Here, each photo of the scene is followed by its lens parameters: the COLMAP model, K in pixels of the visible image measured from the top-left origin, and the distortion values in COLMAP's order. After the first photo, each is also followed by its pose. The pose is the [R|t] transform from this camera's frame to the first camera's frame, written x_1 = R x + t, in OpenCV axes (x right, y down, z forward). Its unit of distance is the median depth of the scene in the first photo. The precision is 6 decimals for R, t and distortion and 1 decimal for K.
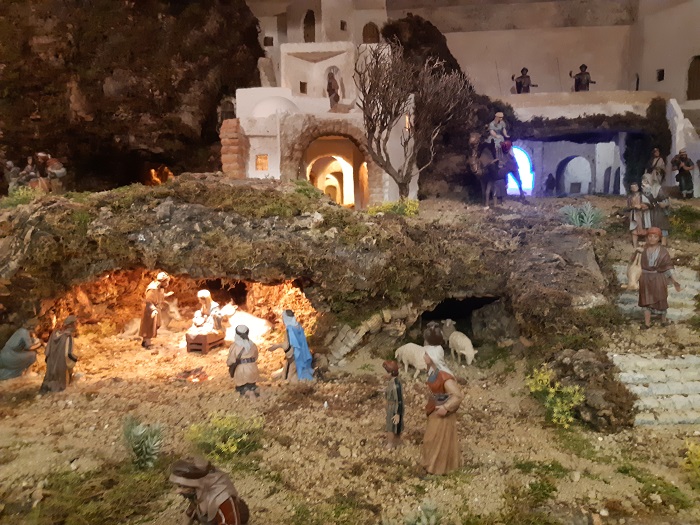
lens RADIAL K [[542.8, 0, 350.0], [0, 542.8, 262.5], [0, 0, 1]] dist [0.062579, -0.130410]
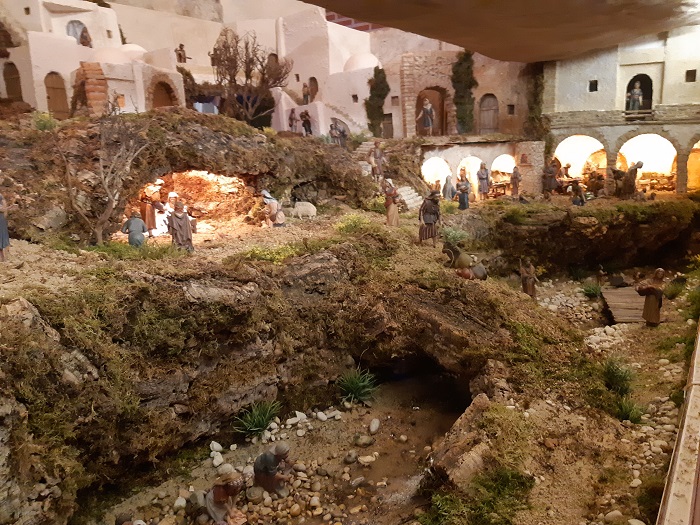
lens RADIAL K [[540.9, 0, 347.9], [0, 540.9, 261.8], [0, 0, 1]] dist [0.066675, -0.117769]
pose [[0.504008, -0.182479, 0.844202, -1.468763], [0.130394, 0.982299, 0.134482, 0.112396], [-0.853800, 0.042299, 0.518880, -0.115275]]
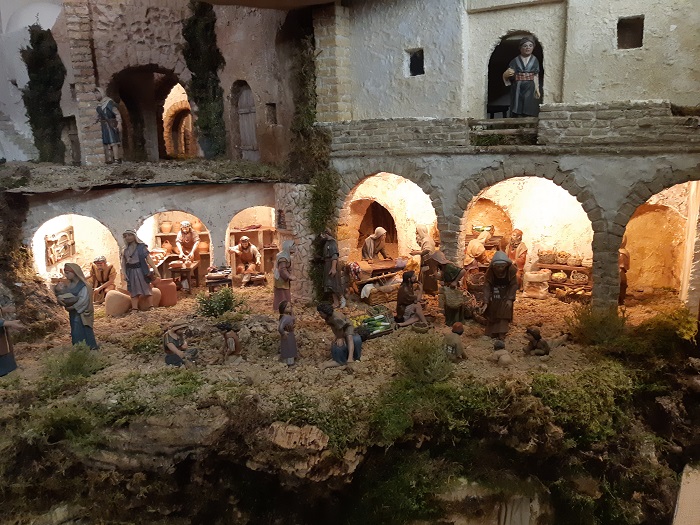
lens RADIAL K [[540.9, 0, 347.9], [0, 540.9, 261.8], [0, 0, 1]] dist [0.066675, -0.117769]
pose [[0.520946, -0.170738, 0.836340, 0.196199], [0.114930, 0.984899, 0.129478, 0.046480], [-0.845817, 0.028669, 0.532702, -0.261196]]
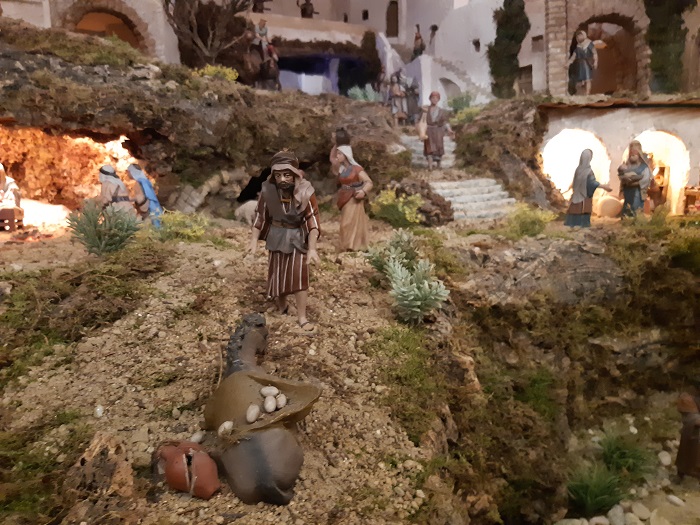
lens RADIAL K [[552.1, 0, 353.1], [0, 552.1, 261.9], [0, 0, 1]] dist [0.046472, -0.126547]
pose [[0.826039, -0.094461, 0.555641, -0.346372], [0.067857, 0.995352, 0.068334, 0.213629], [-0.559513, -0.018743, 0.828610, -0.010434]]
